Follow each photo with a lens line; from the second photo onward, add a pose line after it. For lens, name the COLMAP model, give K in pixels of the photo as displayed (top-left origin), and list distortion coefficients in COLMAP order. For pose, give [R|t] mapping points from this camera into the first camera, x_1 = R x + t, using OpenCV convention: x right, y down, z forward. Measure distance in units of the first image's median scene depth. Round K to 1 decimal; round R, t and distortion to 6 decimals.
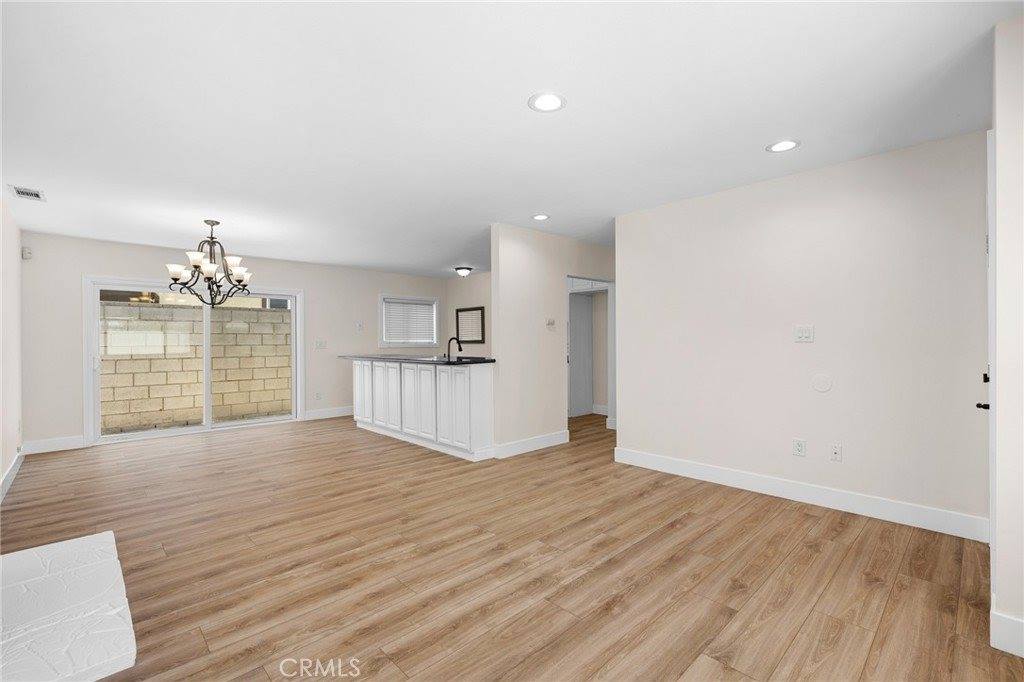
lens RADIAL K [[455.0, 0, 523.1], [0, 455.0, 342.1], [0, 0, 1]] dist [-0.002884, -0.000187]
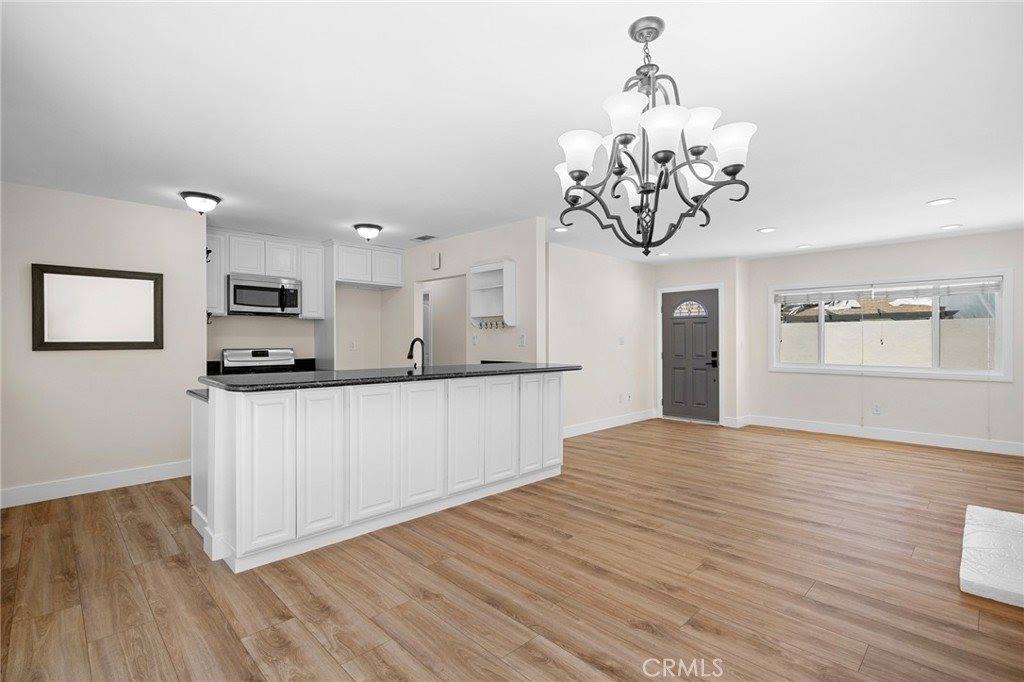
lens RADIAL K [[455.0, 0, 526.2], [0, 455.0, 341.8], [0, 0, 1]] dist [-0.002884, -0.000187]
pose [[-0.006017, 0.008116, 0.999949, -1.171241], [0.003520, 0.999961, -0.008095, 0.002180], [-0.999976, 0.003471, -0.006046, 1.217652]]
